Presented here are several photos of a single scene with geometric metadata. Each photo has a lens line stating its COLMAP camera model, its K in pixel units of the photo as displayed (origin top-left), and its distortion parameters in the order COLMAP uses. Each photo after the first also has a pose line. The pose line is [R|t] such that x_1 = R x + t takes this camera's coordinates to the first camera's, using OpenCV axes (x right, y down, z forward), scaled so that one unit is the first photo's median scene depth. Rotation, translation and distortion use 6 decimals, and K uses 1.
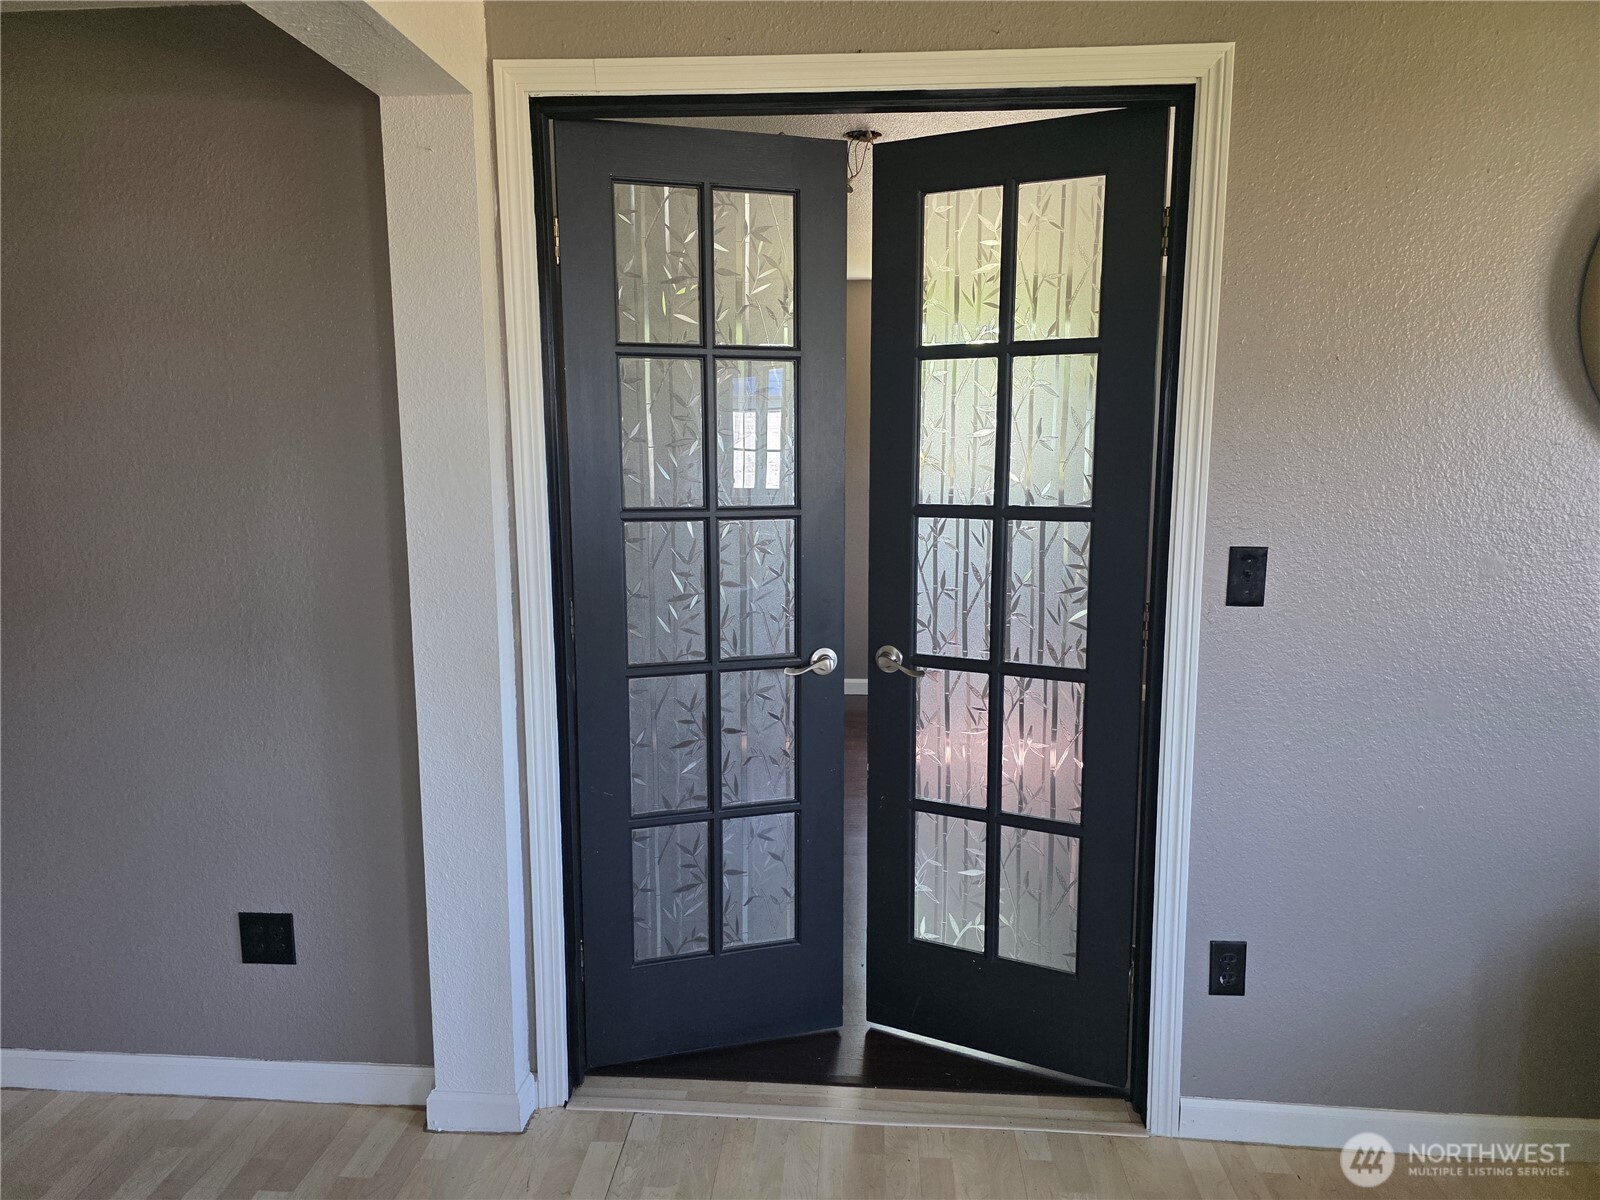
lens RADIAL K [[1075.9, 0, 809.6], [0, 1075.9, 598.6], [0, 0, 1]] dist [0.067870, -0.065660]
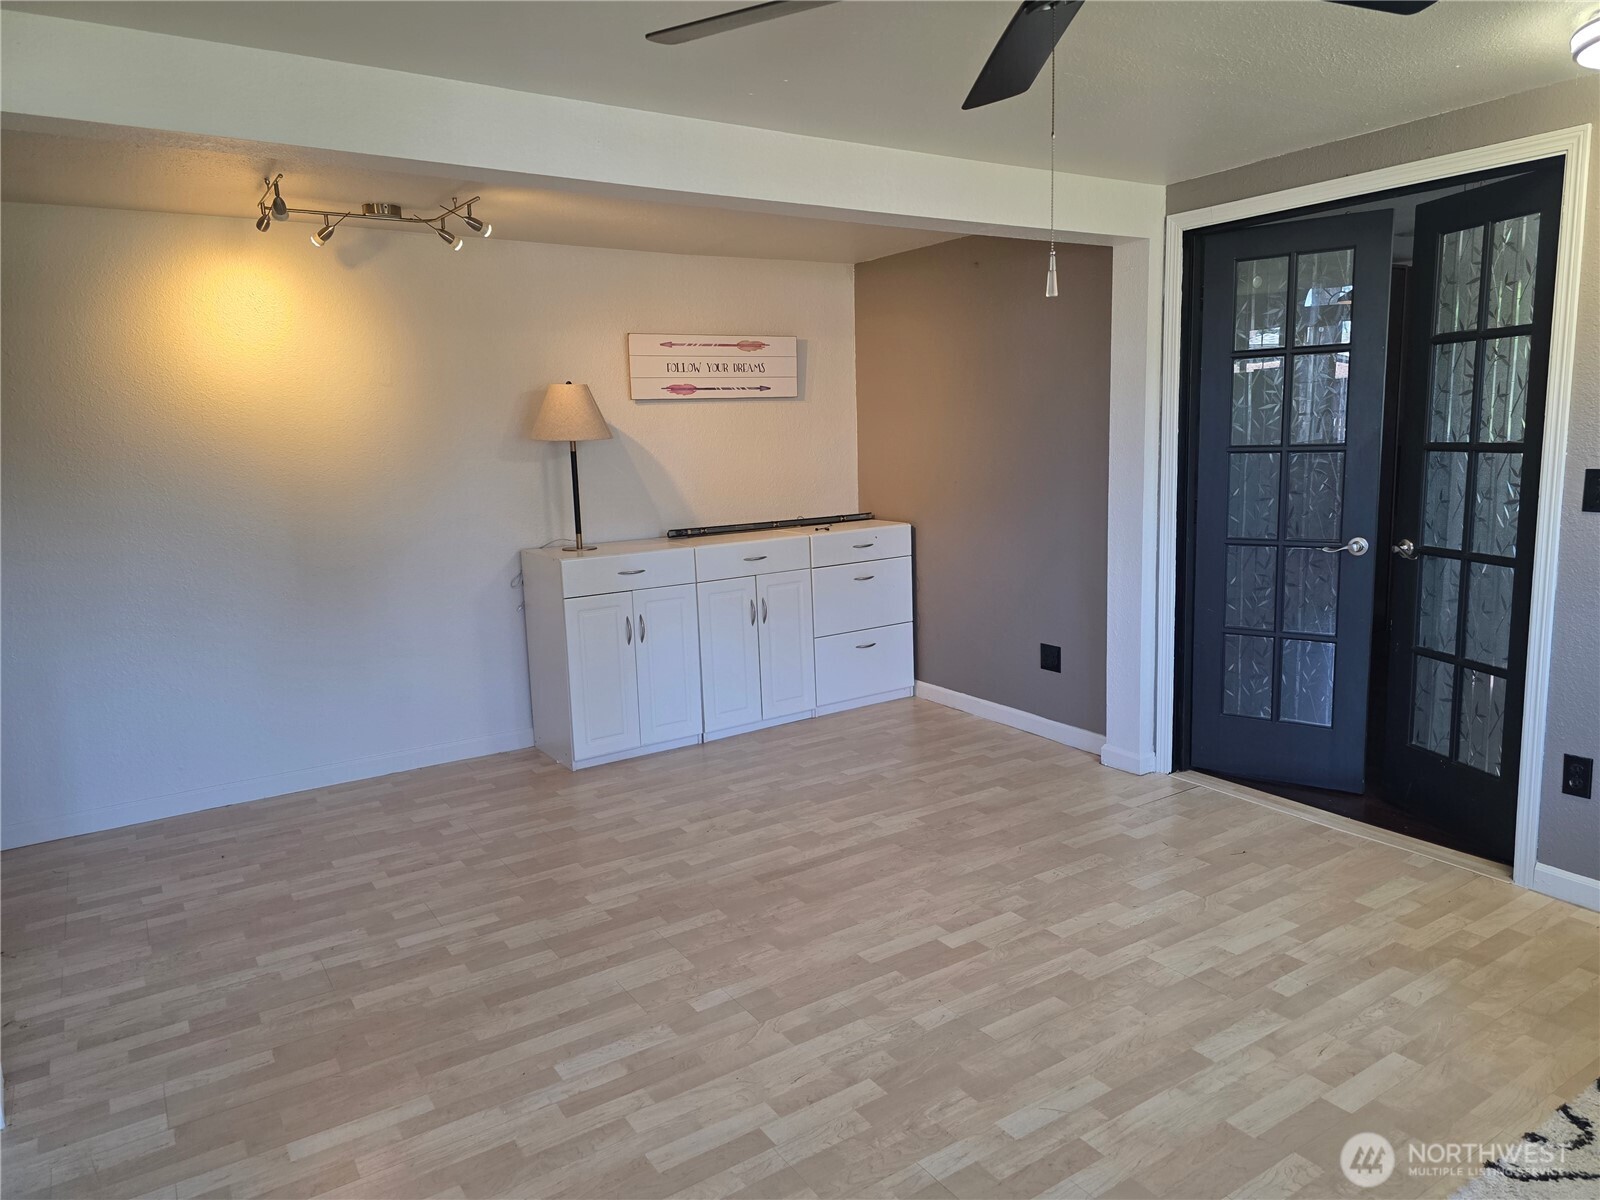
lens RADIAL K [[1075.9, 0, 809.6], [0, 1075.9, 598.6], [0, 0, 1]] dist [0.067870, -0.065660]
pose [[0.597357, 0.109219, -0.794503, 0.833233], [-0.089290, 0.993581, 0.069452, 0.099416], [0.796989, 0.029454, 0.603275, -0.590352]]
